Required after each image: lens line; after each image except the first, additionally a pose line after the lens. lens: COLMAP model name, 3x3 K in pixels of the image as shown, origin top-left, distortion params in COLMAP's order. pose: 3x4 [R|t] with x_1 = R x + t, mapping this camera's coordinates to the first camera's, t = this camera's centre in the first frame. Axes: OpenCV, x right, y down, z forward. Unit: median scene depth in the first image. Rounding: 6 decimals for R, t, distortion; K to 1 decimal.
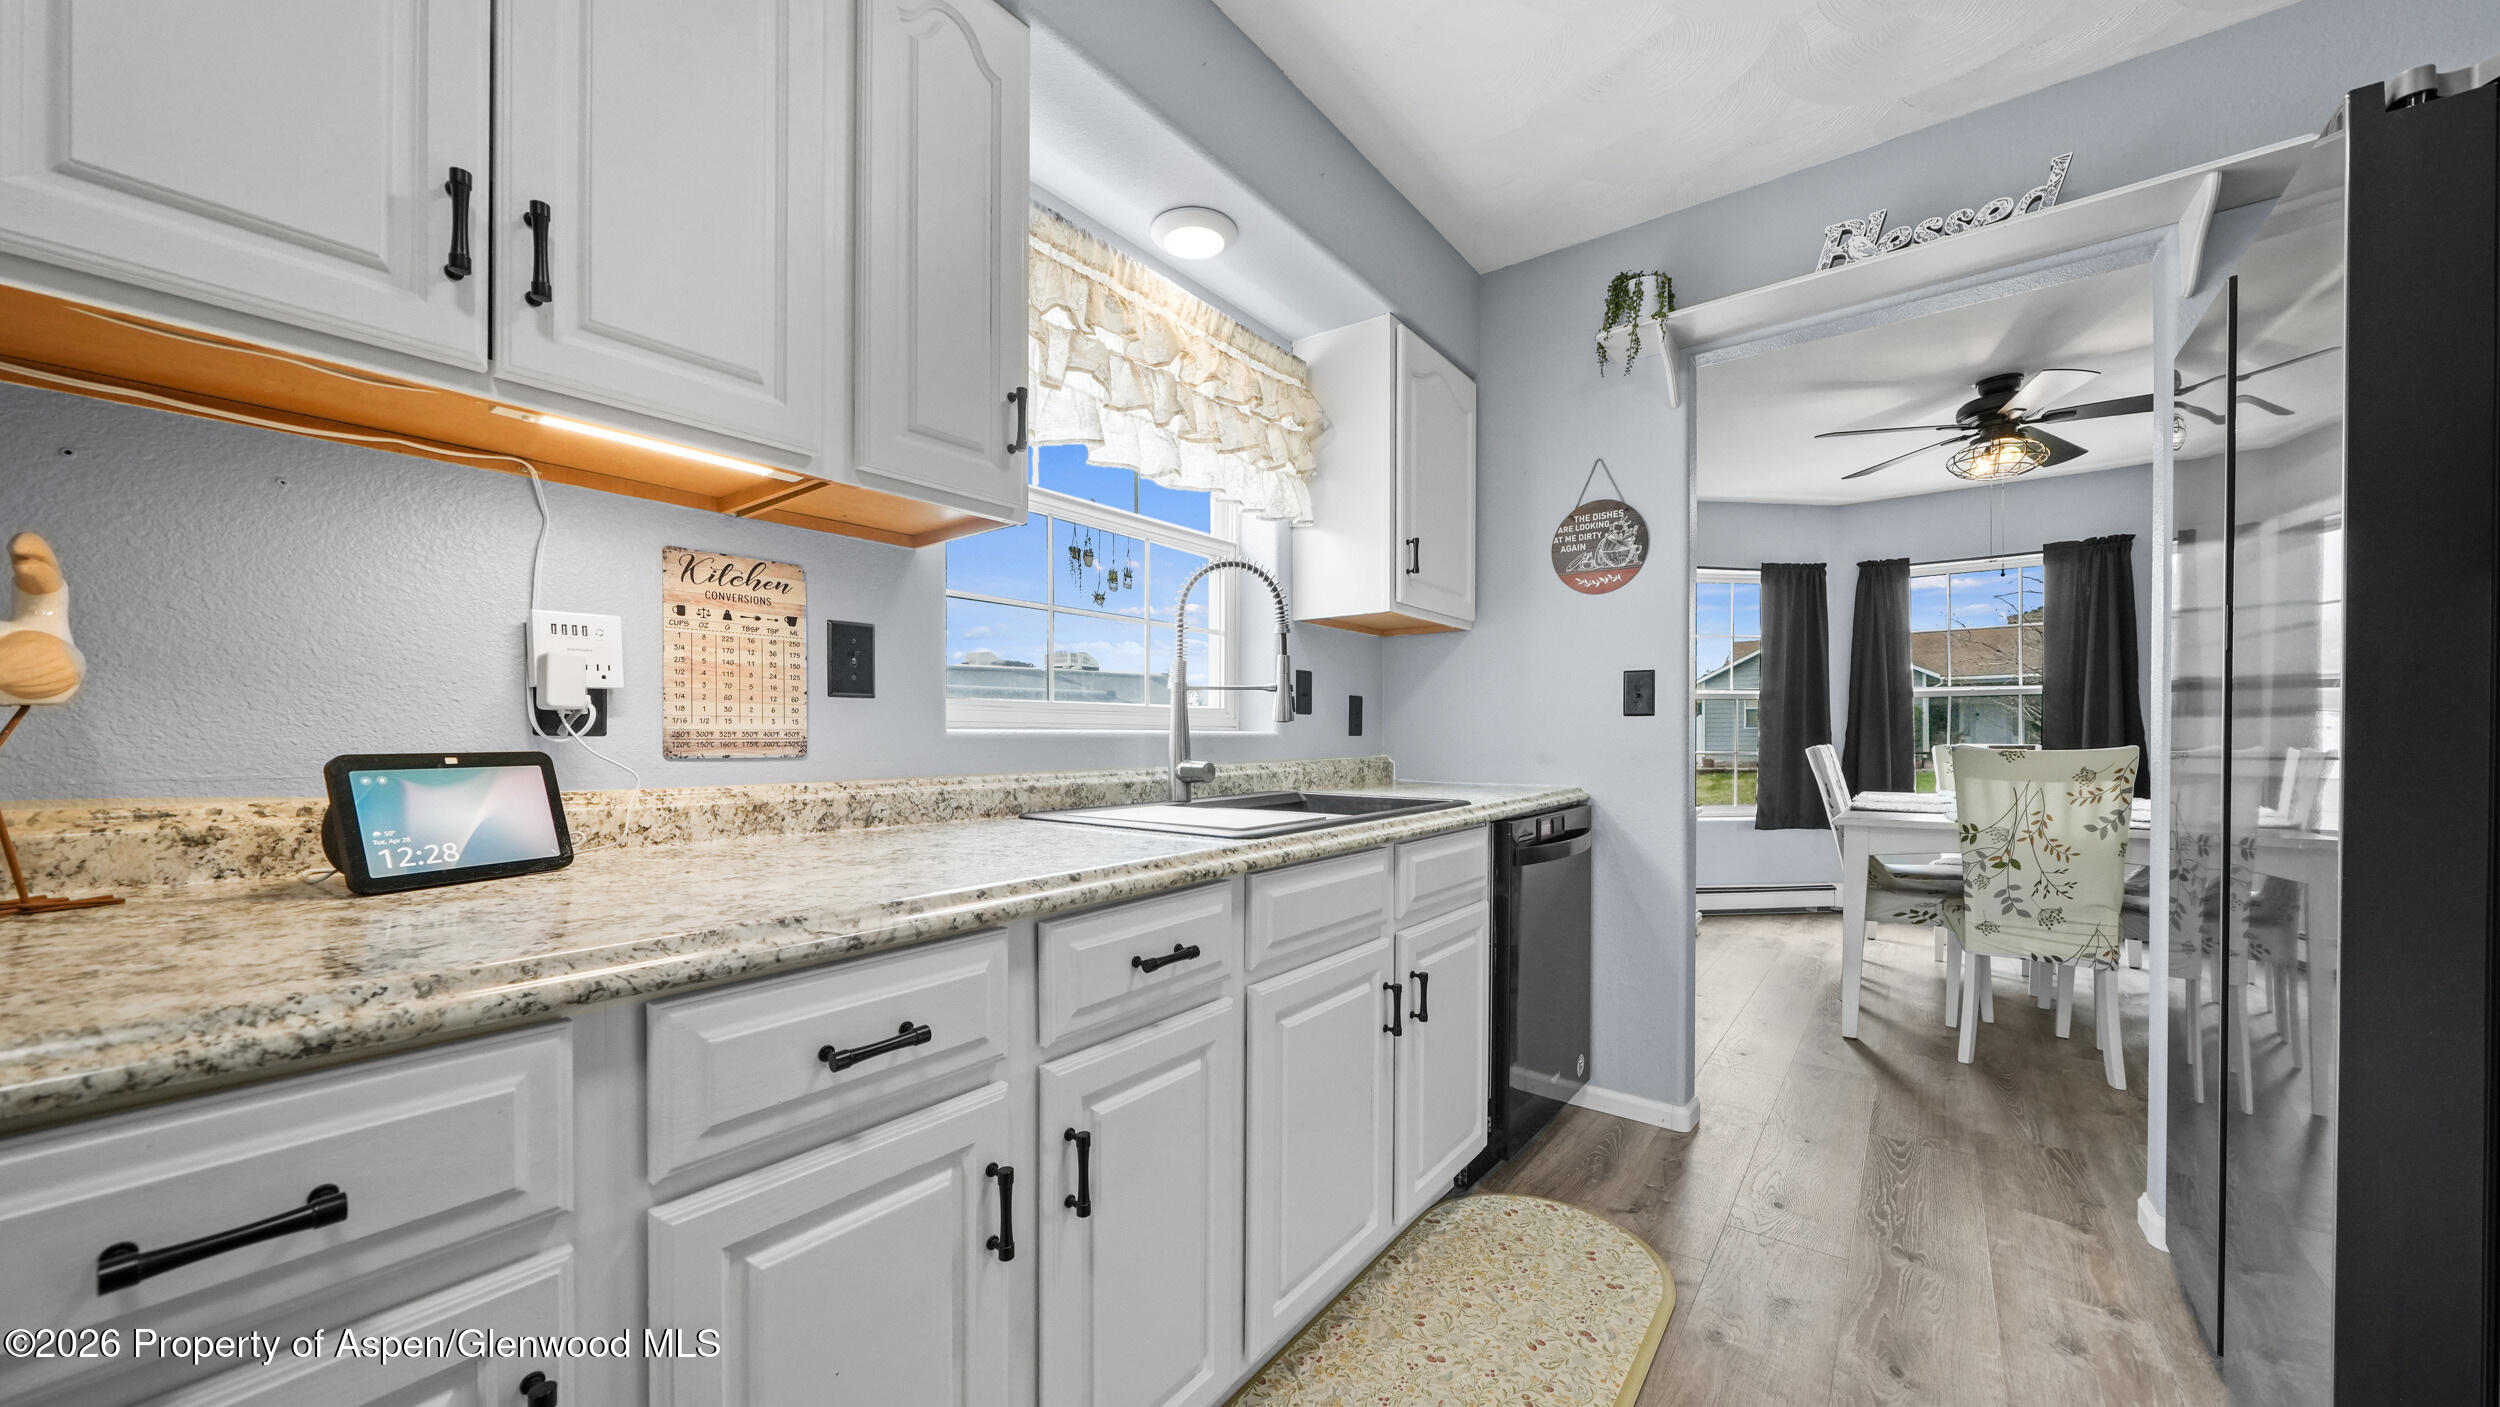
lens RADIAL K [[866.1, 0, 1249.3], [0, 866.1, 747.1], [0, 0, 1]] dist [-0.008860, -0.000489]
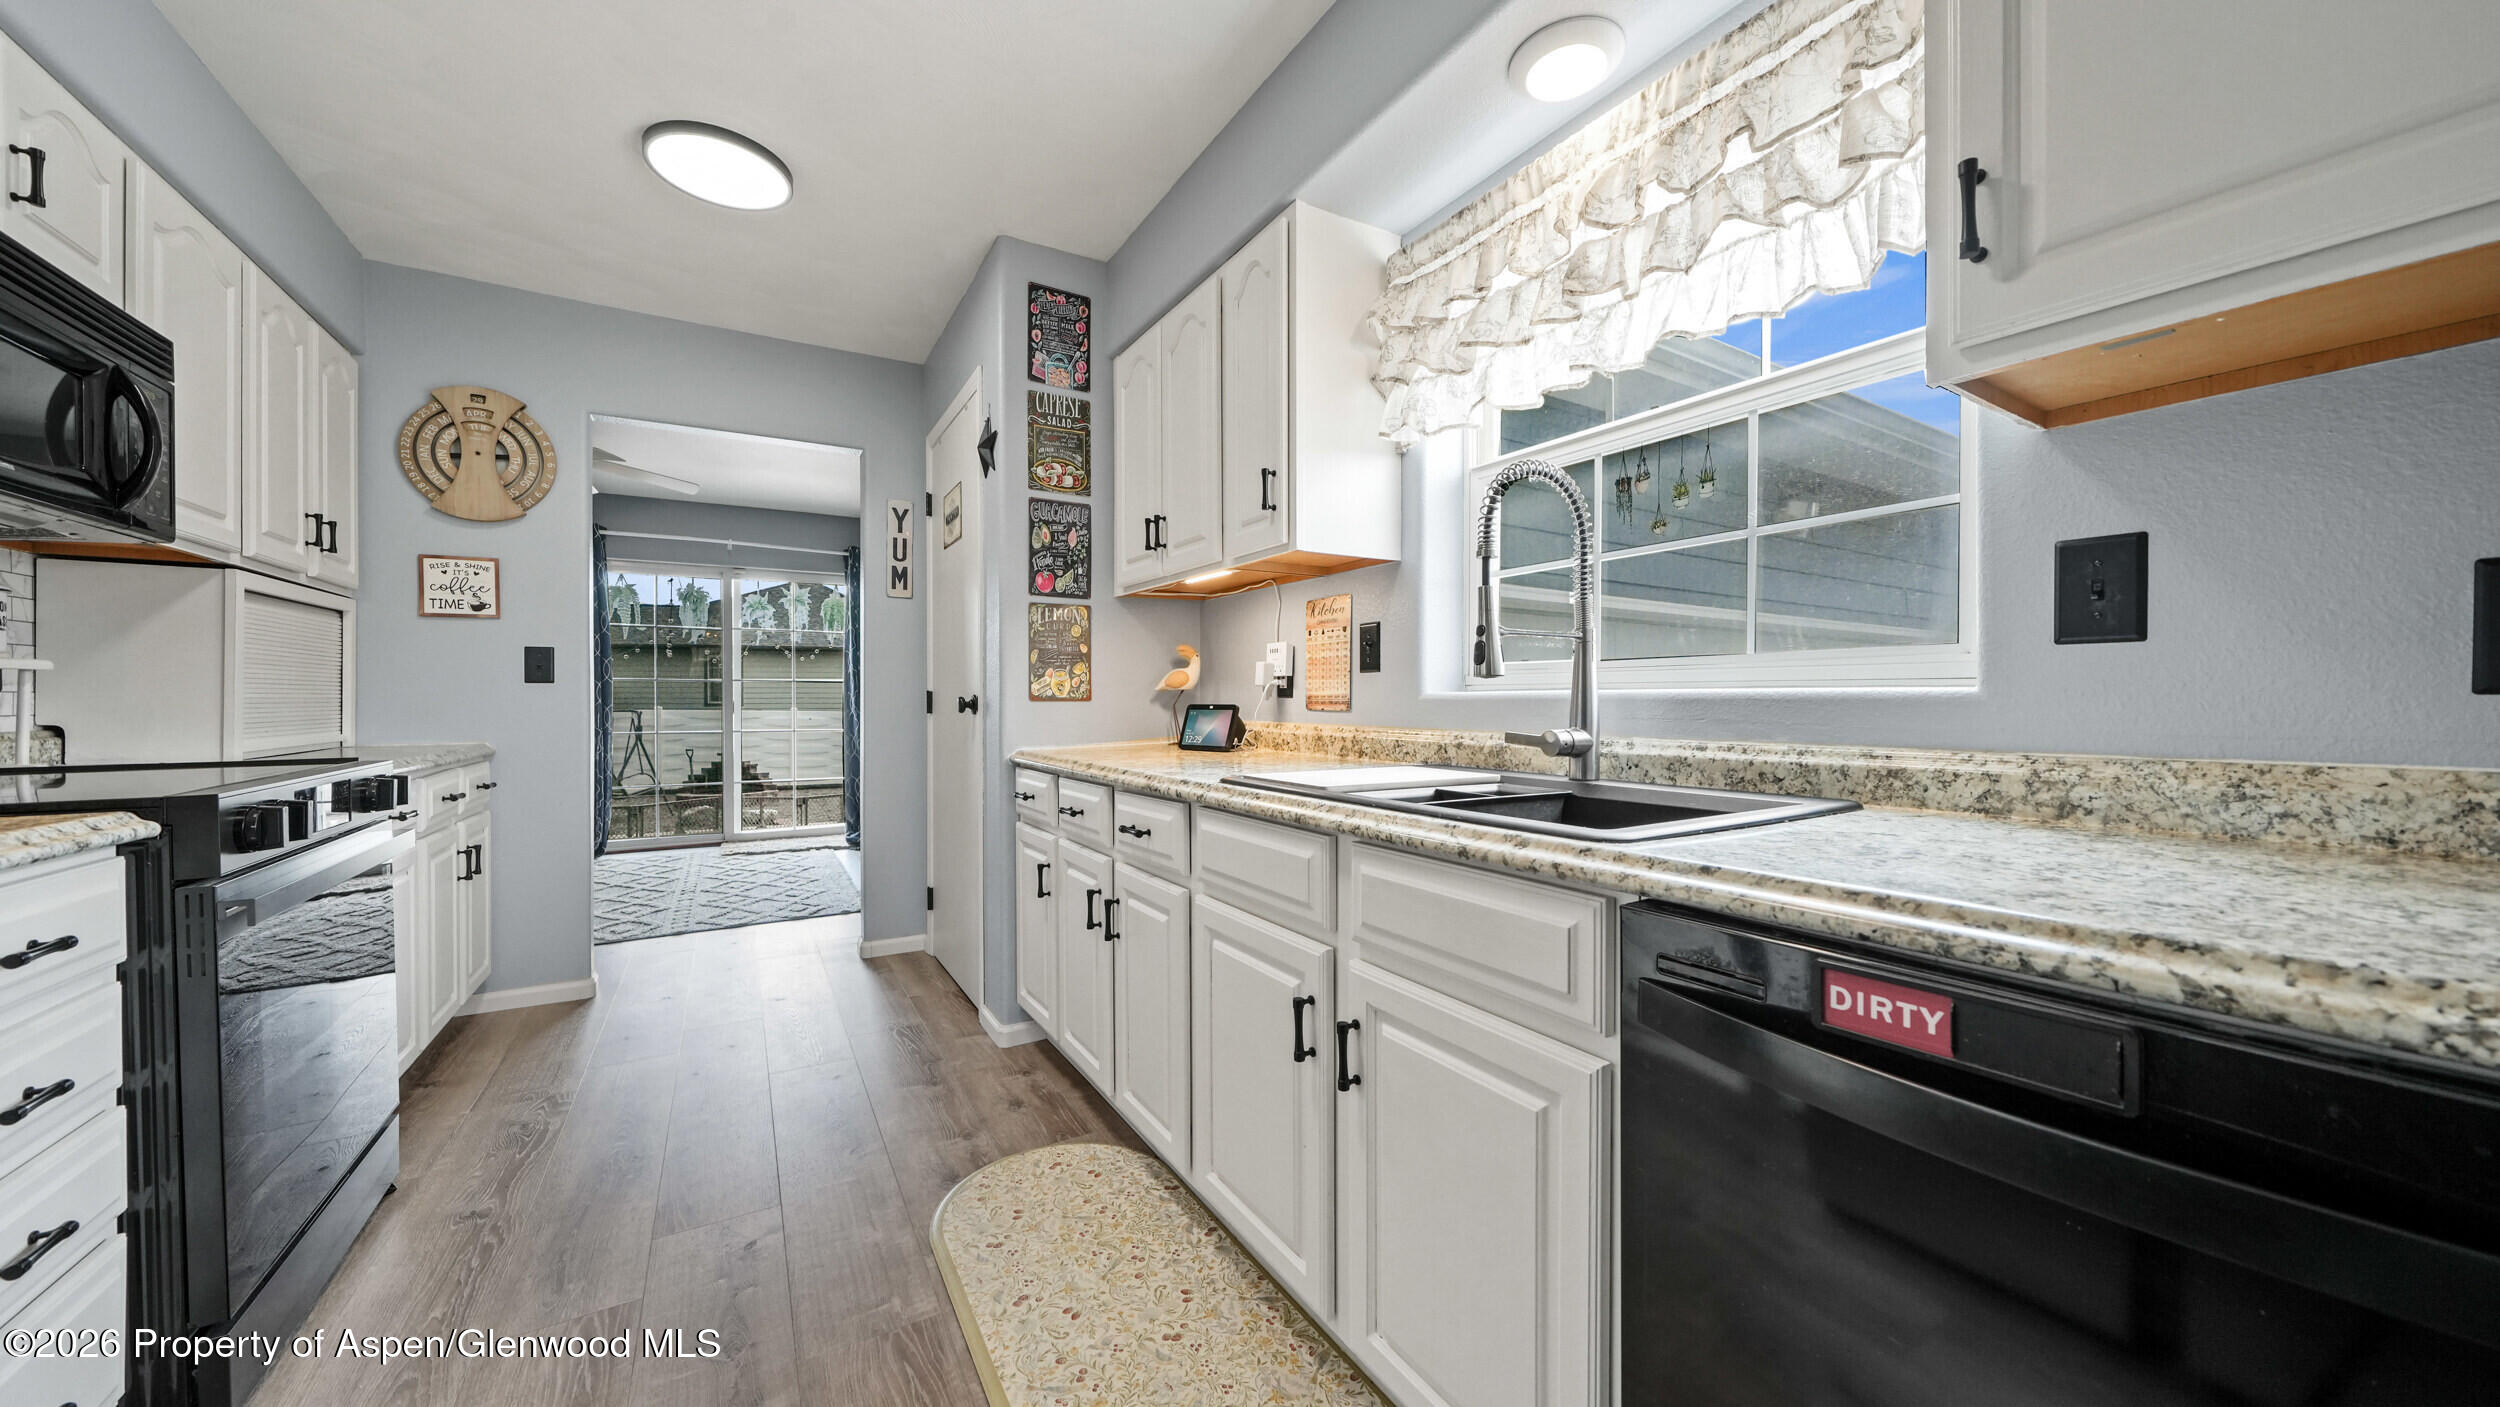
lens RADIAL K [[844.9, 0, 1250.1], [0, 844.9, 710.5], [0, 0, 1]] dist [-0.003250, -0.000026]
pose [[-0.353036, 0.006825, -0.935585, 0.702608], [-0.005738, 0.999939, 0.009460, -0.001277], [0.935592, 0.008708, -0.352975, 0.931640]]
